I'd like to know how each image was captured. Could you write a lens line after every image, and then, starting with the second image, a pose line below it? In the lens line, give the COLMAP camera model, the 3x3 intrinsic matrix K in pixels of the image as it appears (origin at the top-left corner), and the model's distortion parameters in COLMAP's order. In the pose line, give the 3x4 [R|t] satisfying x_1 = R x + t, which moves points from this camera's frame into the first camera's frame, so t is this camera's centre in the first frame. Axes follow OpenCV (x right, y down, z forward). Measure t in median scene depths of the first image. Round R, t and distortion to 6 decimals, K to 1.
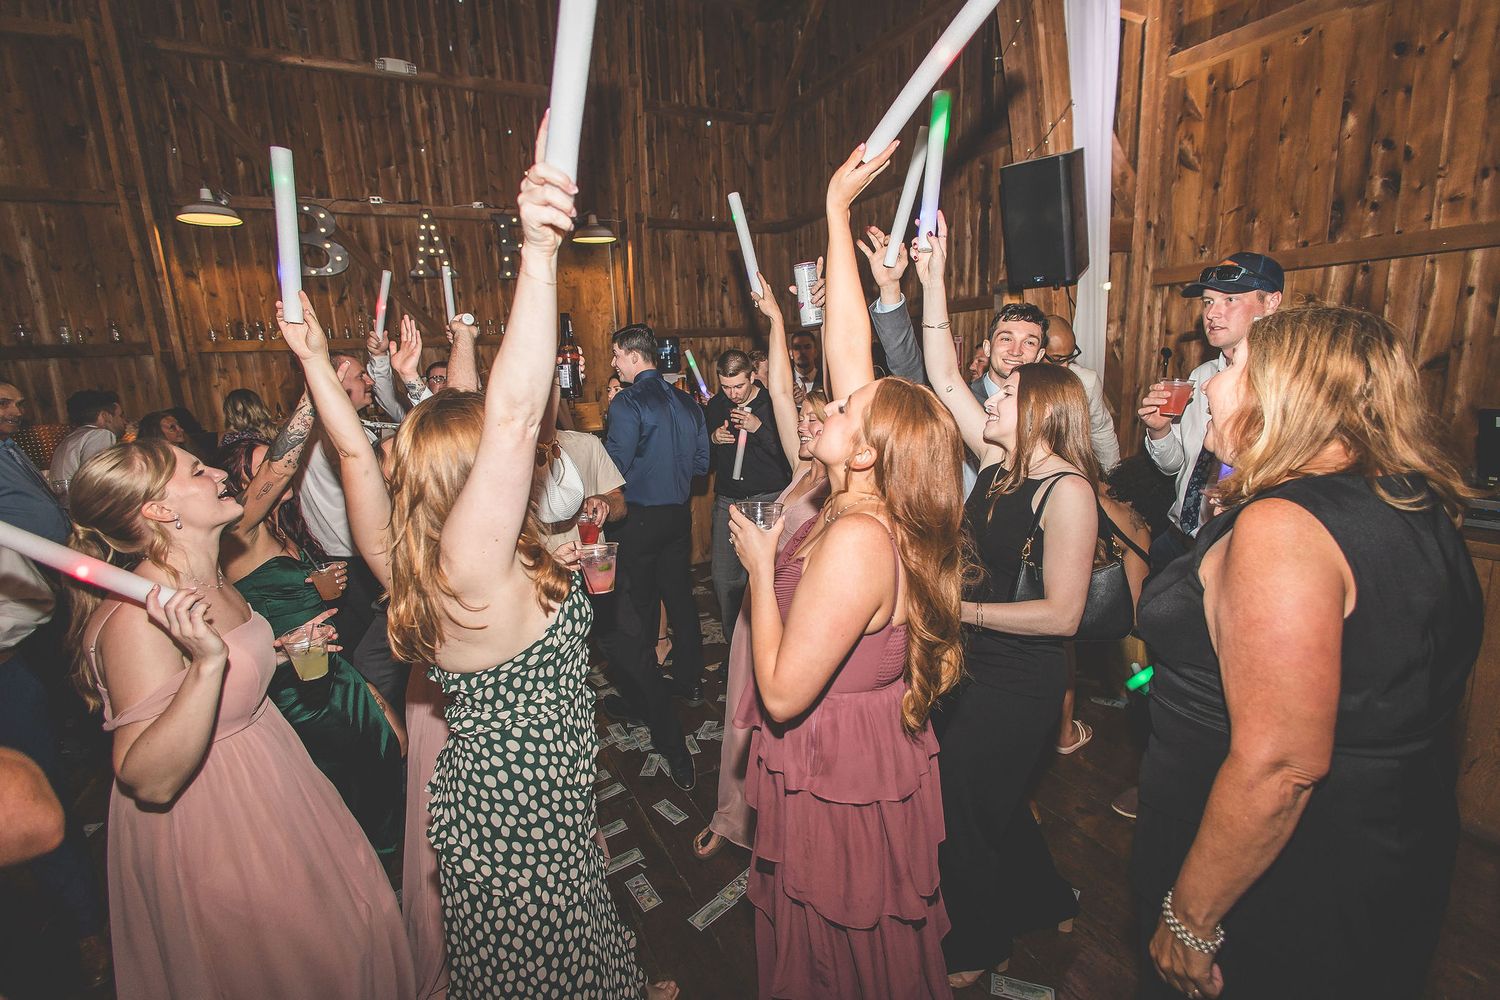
lens RADIAL K [[658.1, 0, 761.6], [0, 658.1, 493.7], [0, 0, 1]] dist [0.002341, -0.002671]
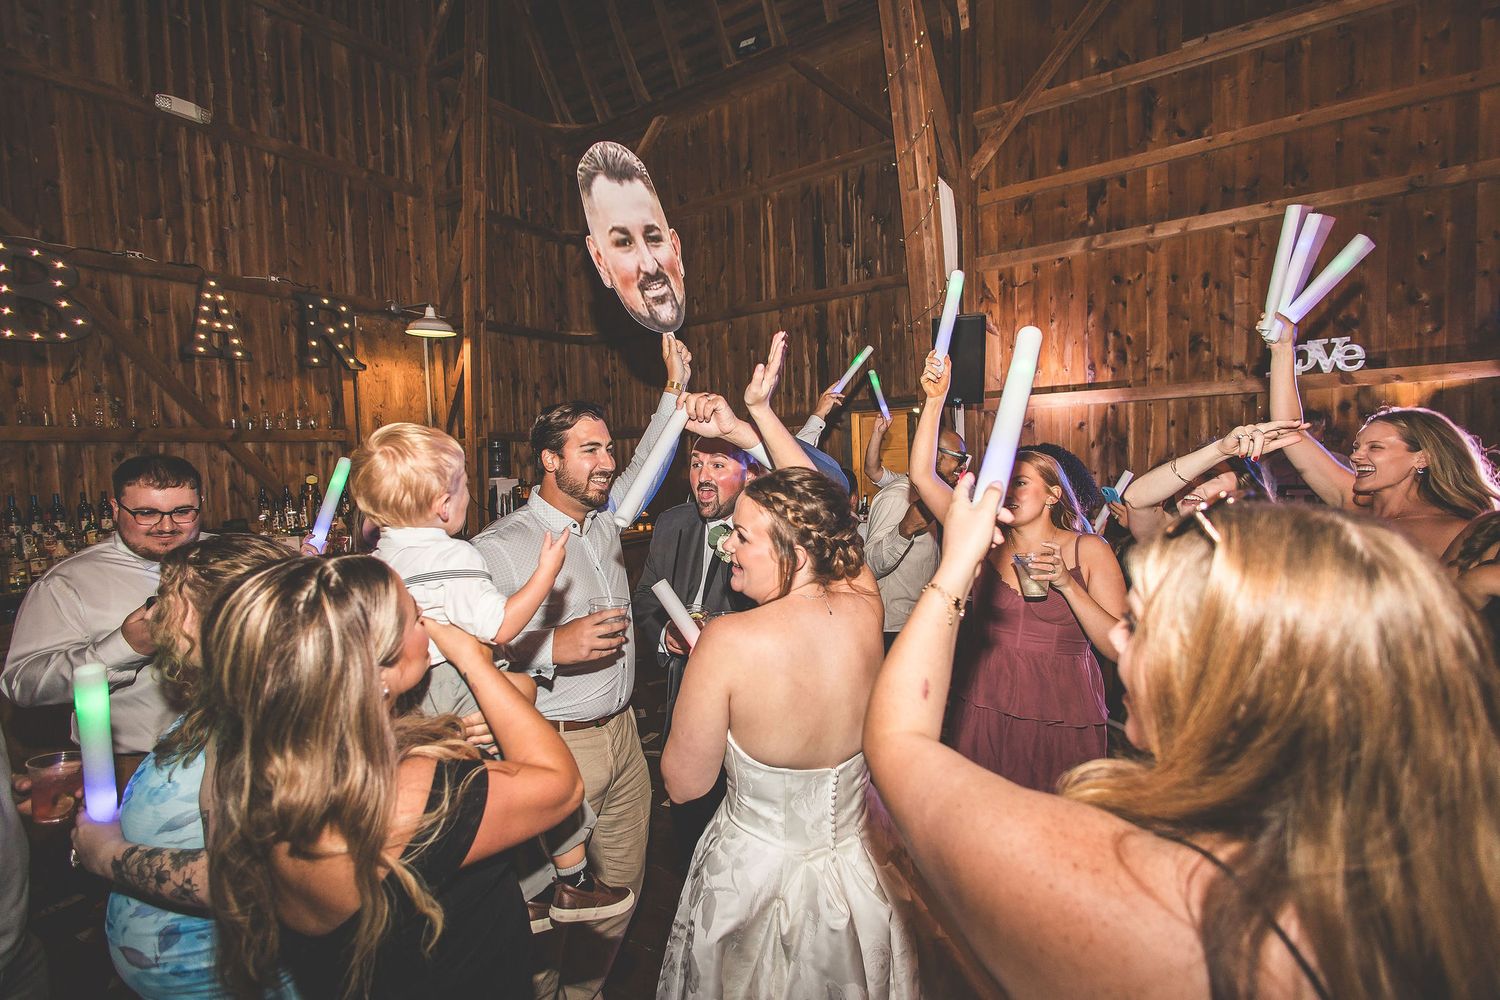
lens RADIAL K [[658.1, 0, 732.4], [0, 658.1, 505.0], [0, 0, 1]] dist [0.002341, -0.002671]
pose [[0.883967, -0.015431, 0.467295, -0.325005], [0.086809, 0.987494, -0.131605, 0.009073], [-0.459420, 0.156899, 0.874252, 0.040743]]
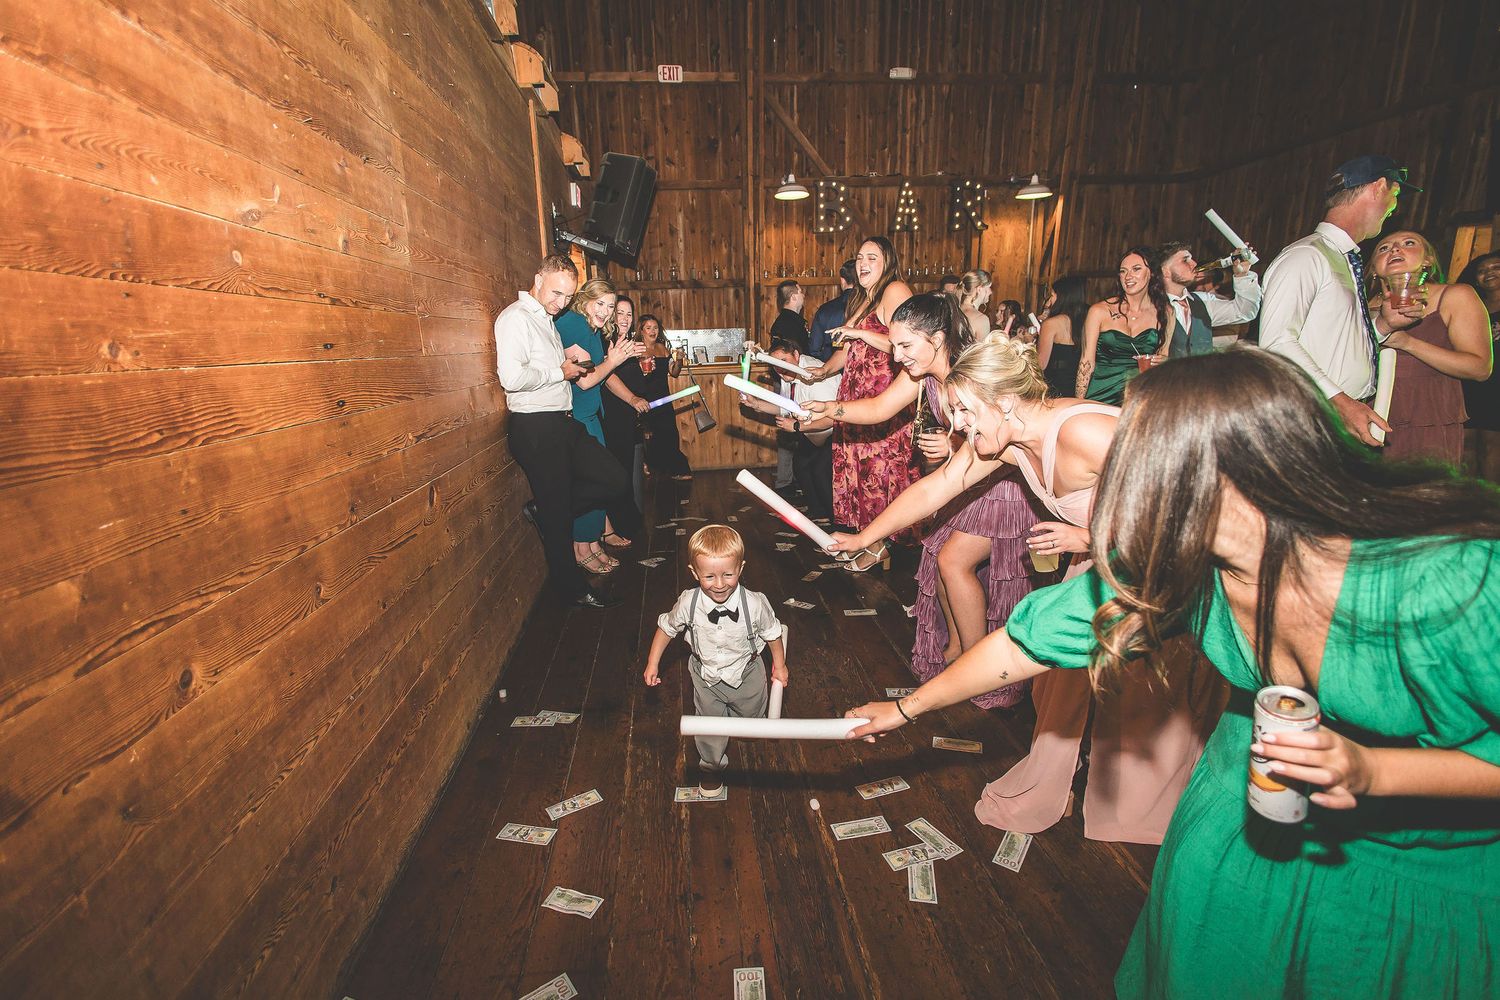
lens RADIAL K [[658.1, 0, 754.9], [0, 658.1, 497.8], [0, 0, 1]] dist [0.002341, -0.002671]
pose [[0.926073, 0.112755, -0.360104, -0.236851], [-0.091405, 0.992922, 0.075835, 0.145496], [0.366106, -0.037313, 0.929825, -0.401580]]
